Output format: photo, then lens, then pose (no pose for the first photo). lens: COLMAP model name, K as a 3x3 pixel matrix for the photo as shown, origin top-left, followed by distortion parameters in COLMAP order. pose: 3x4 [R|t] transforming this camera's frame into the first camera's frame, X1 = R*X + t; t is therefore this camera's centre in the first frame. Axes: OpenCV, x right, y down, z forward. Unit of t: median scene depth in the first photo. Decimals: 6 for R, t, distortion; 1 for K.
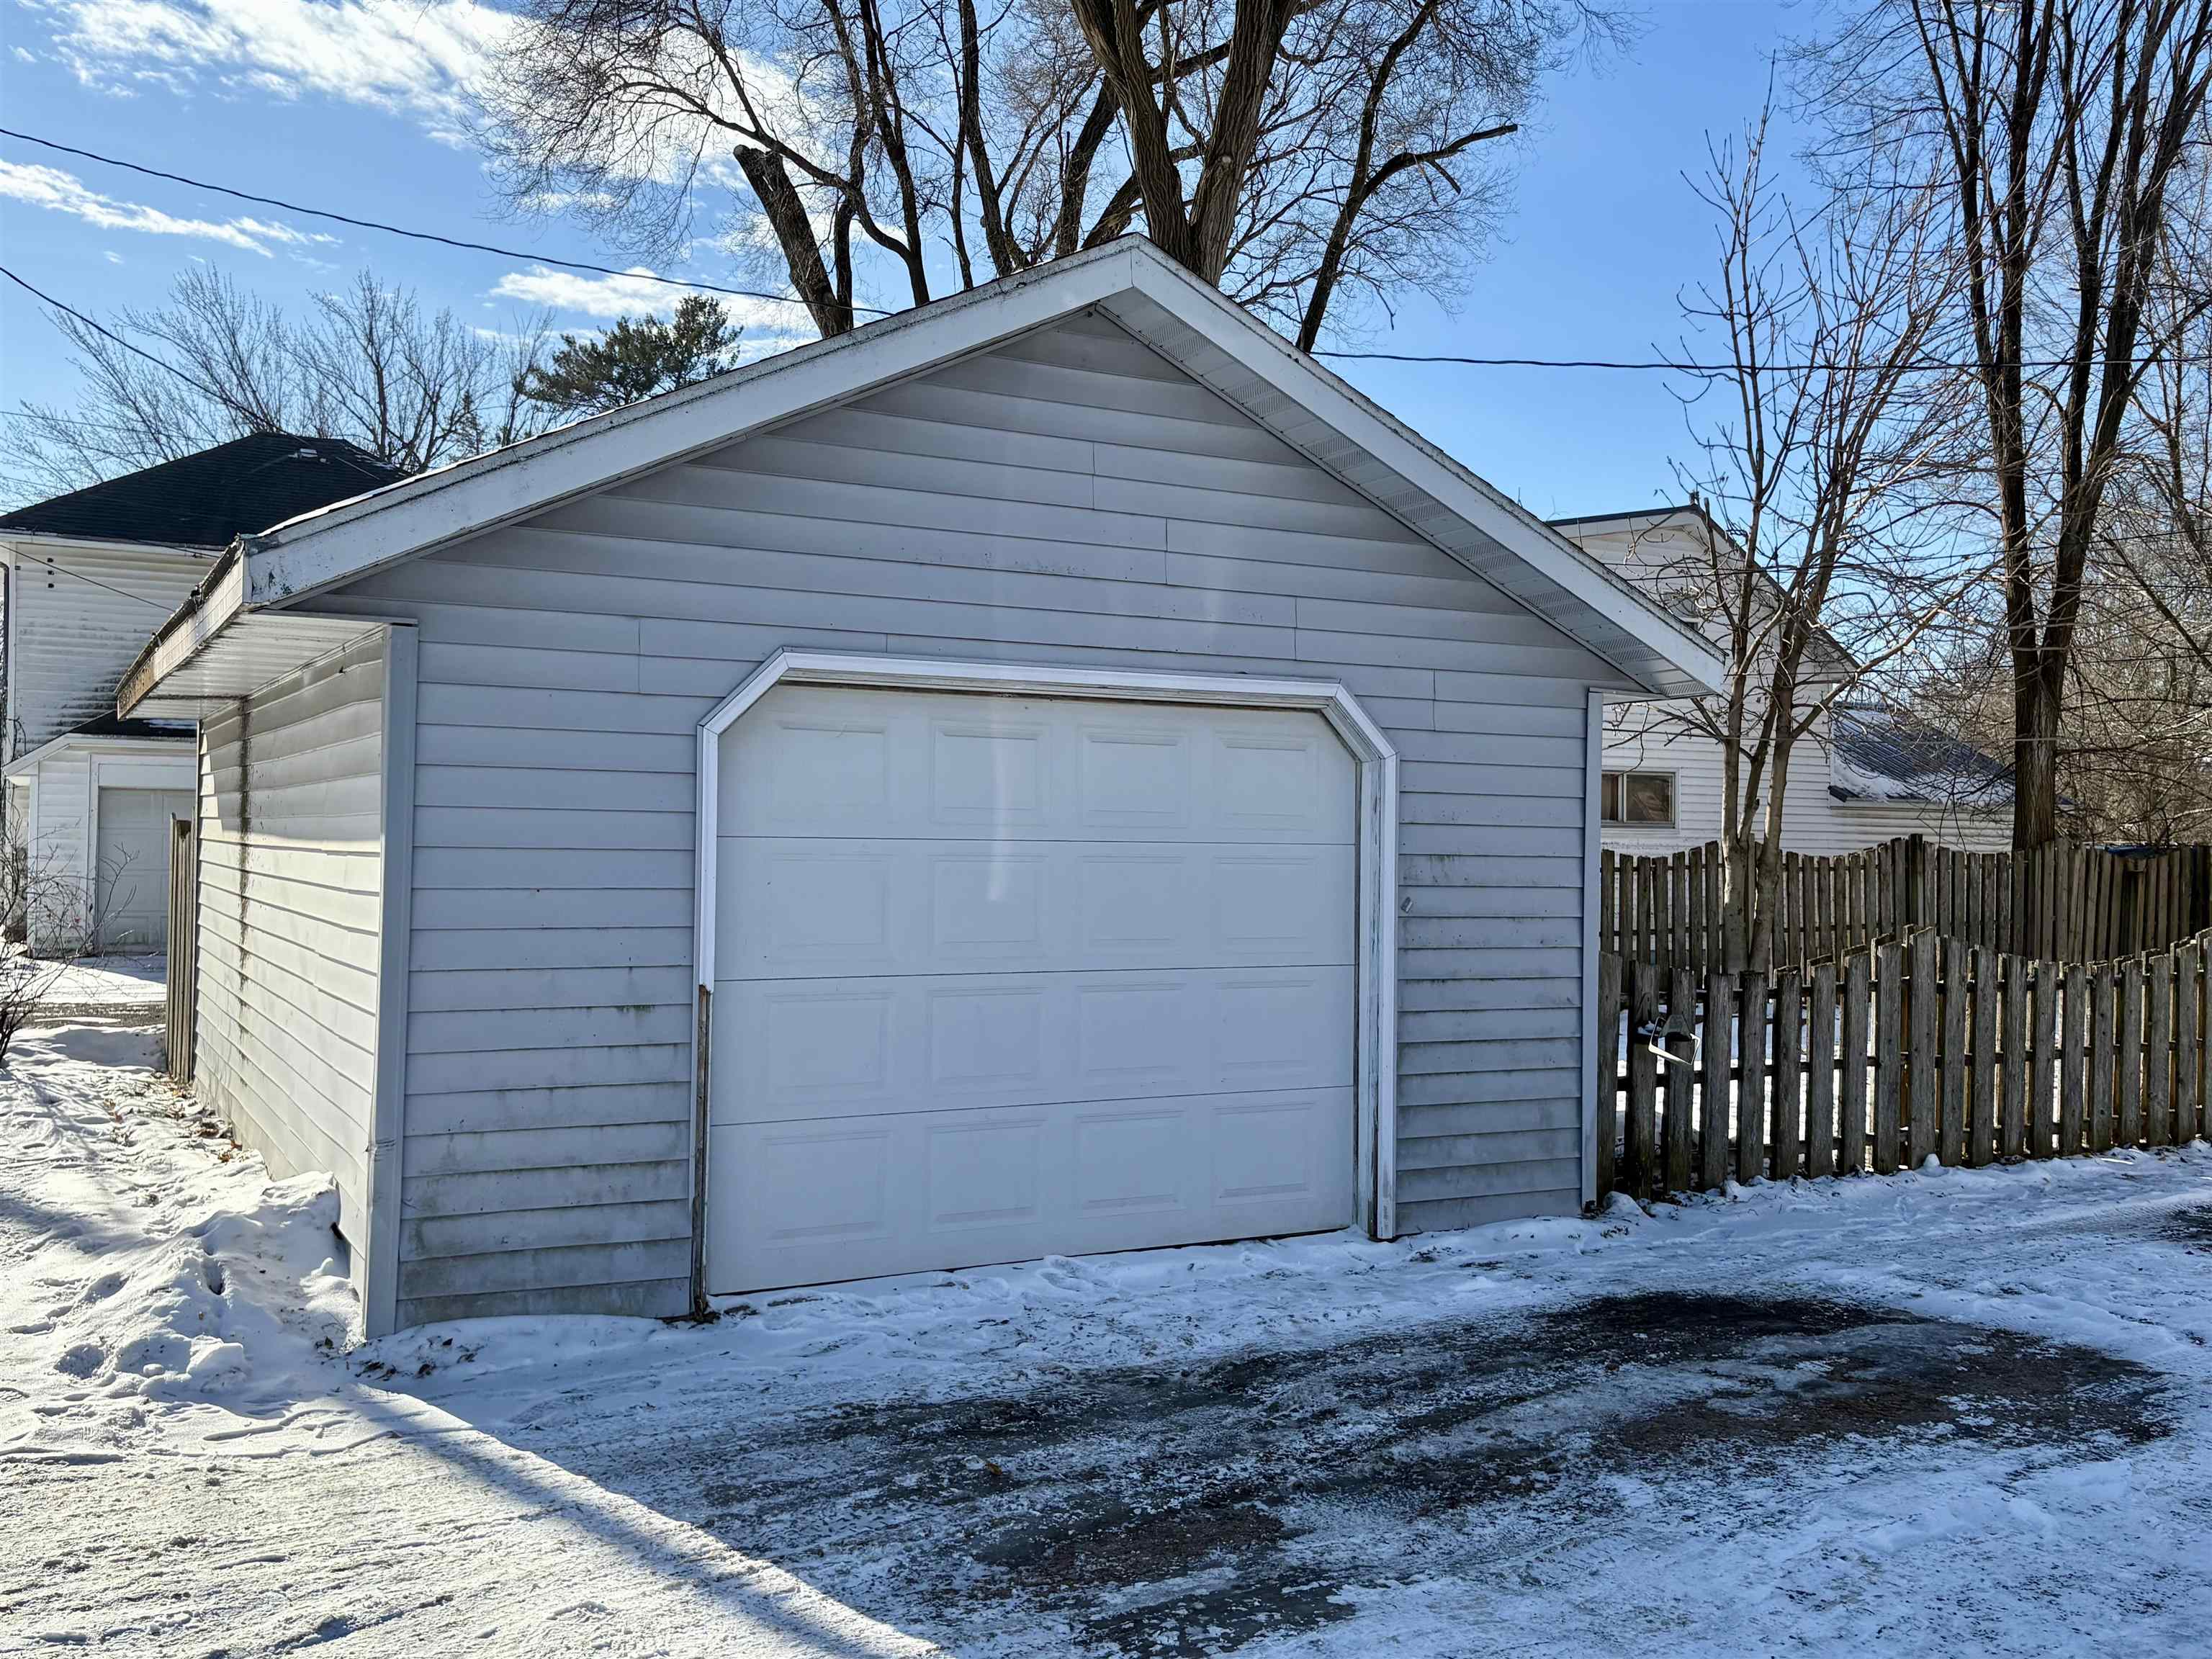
lens RADIAL K [[1969.2, 0, 1106.0], [0, 1969.2, 829.5], [0, 0, 1]] dist [0.007540, 0.012871]
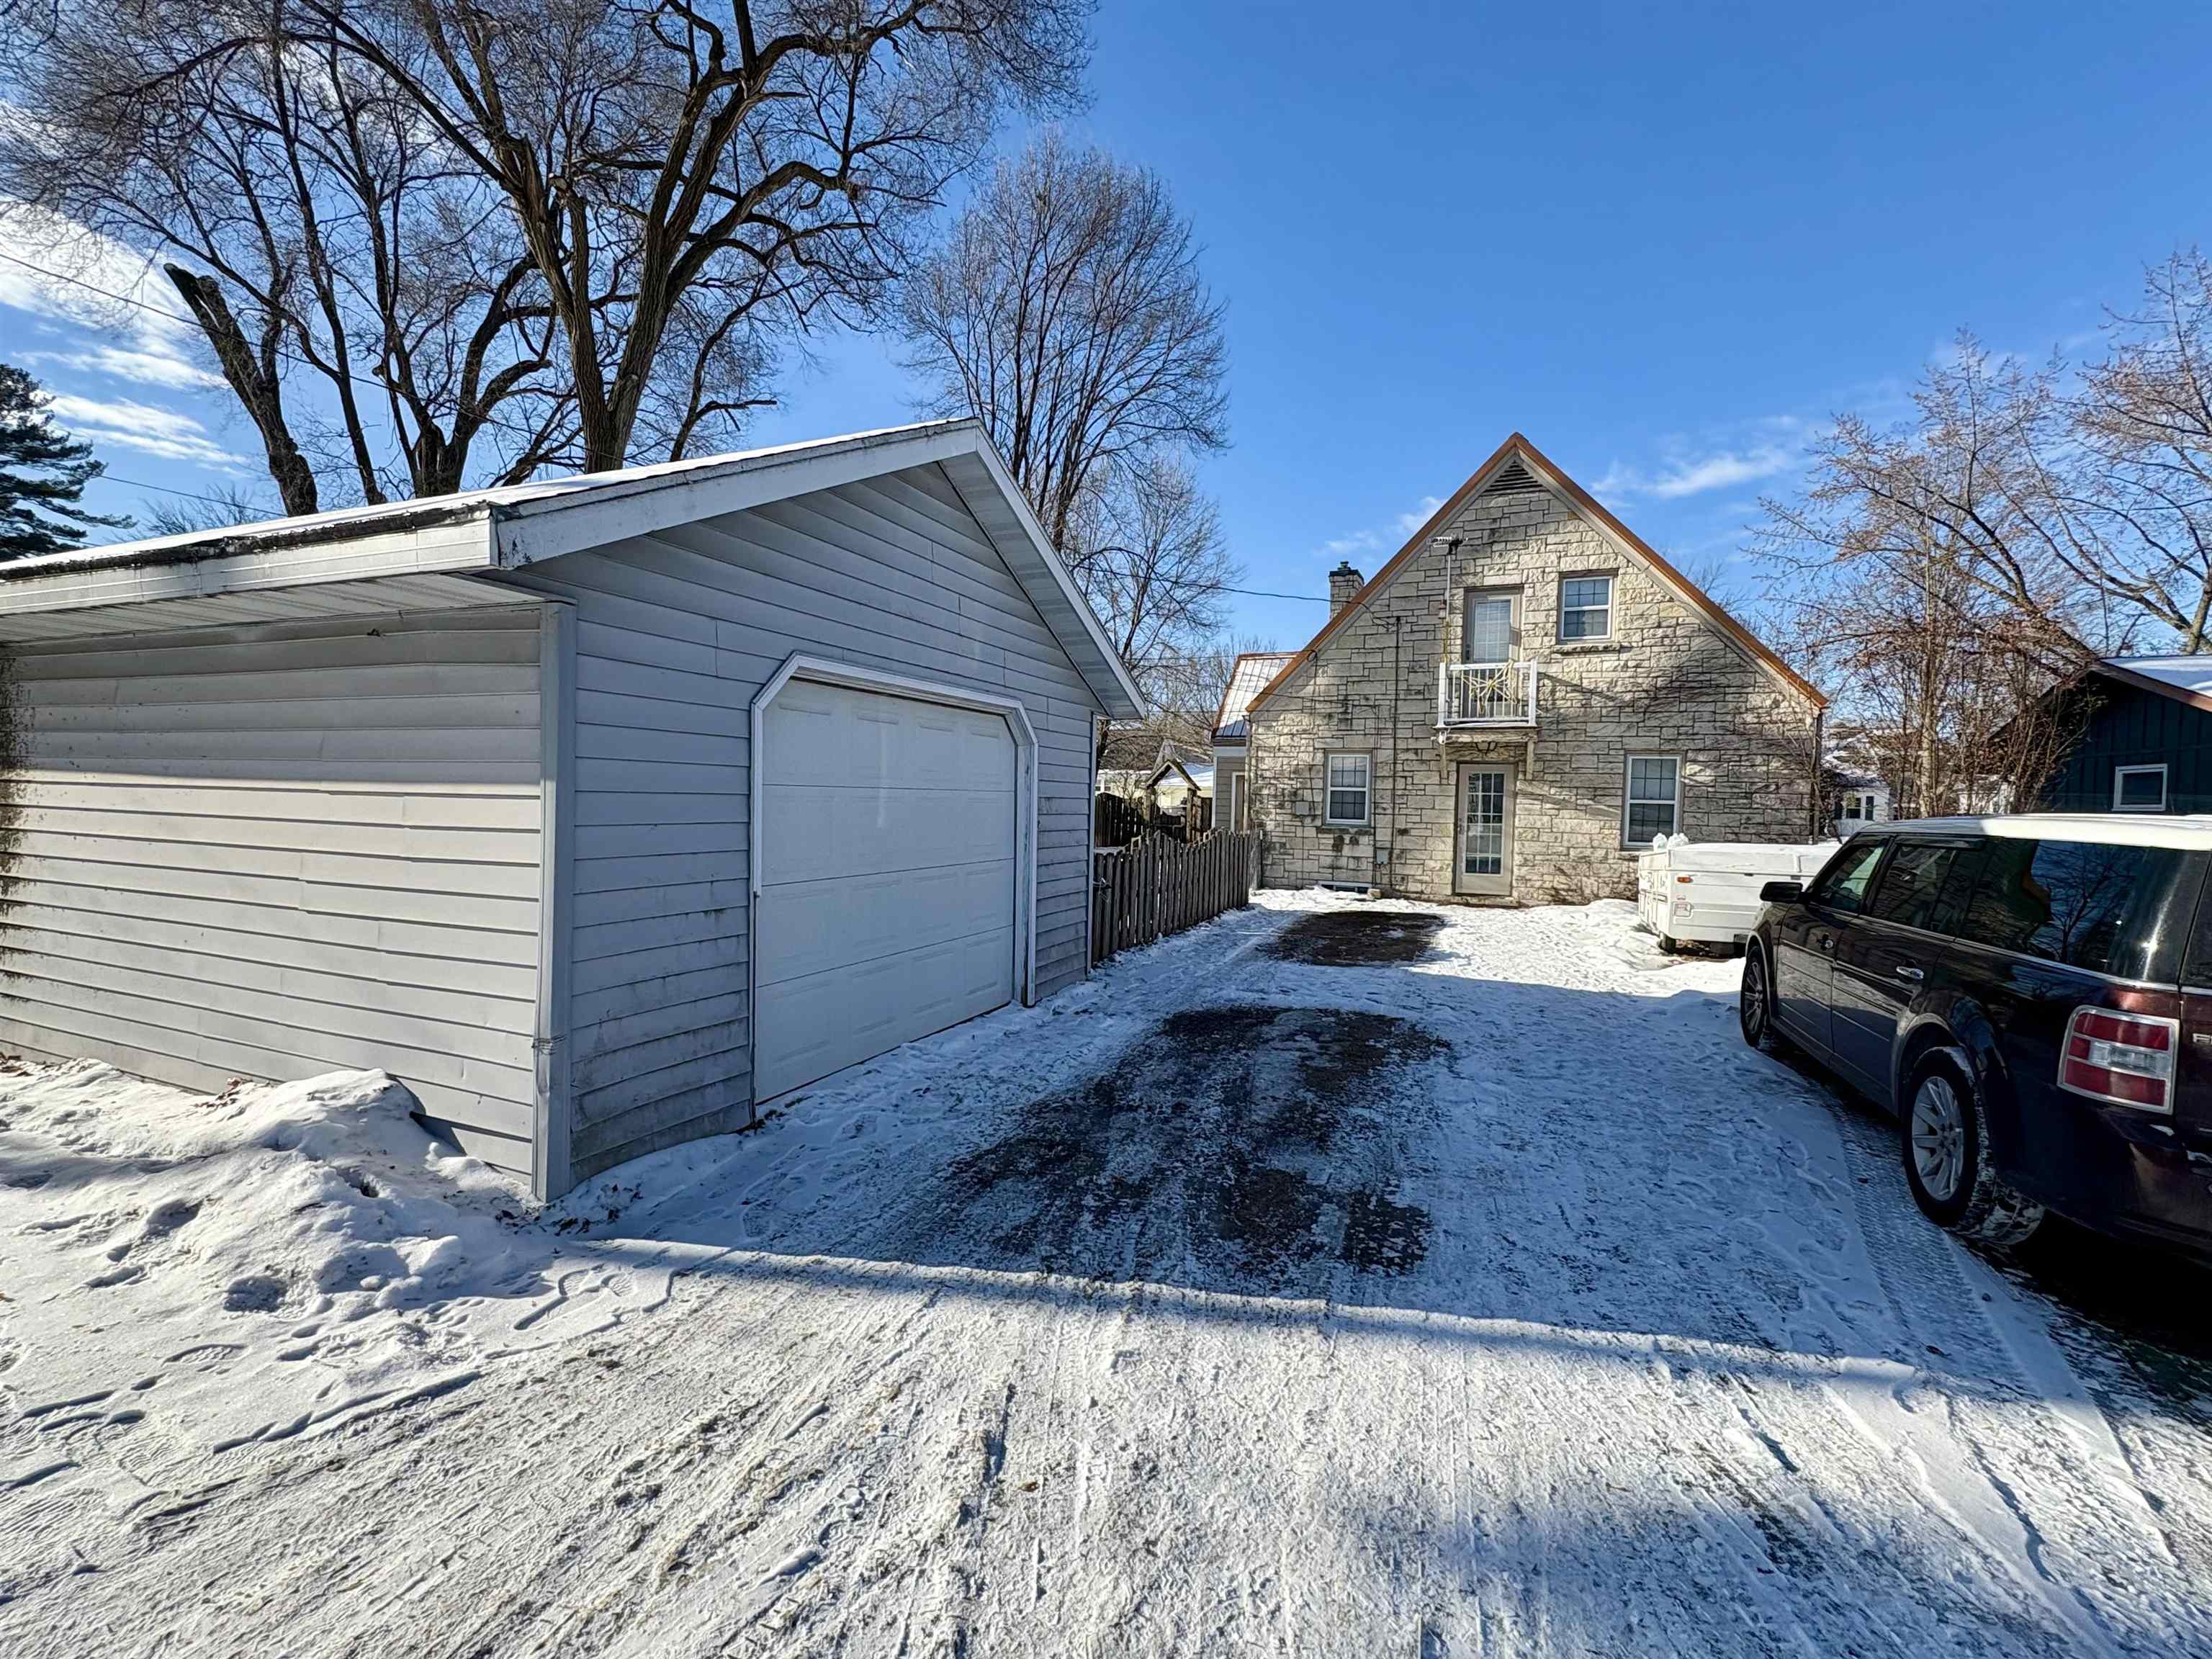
lens RADIAL K [[952.4, 0, 1106.0], [0, 952.4, 829.5], [0, 0, 1]] dist [0.001433, -0.000298]
pose [[0.787436, -0.018803, 0.616110, -0.456714], [-0.012906, 0.998813, 0.046978, 0.000952], [-0.616261, -0.044943, 0.786258, 0.345313]]
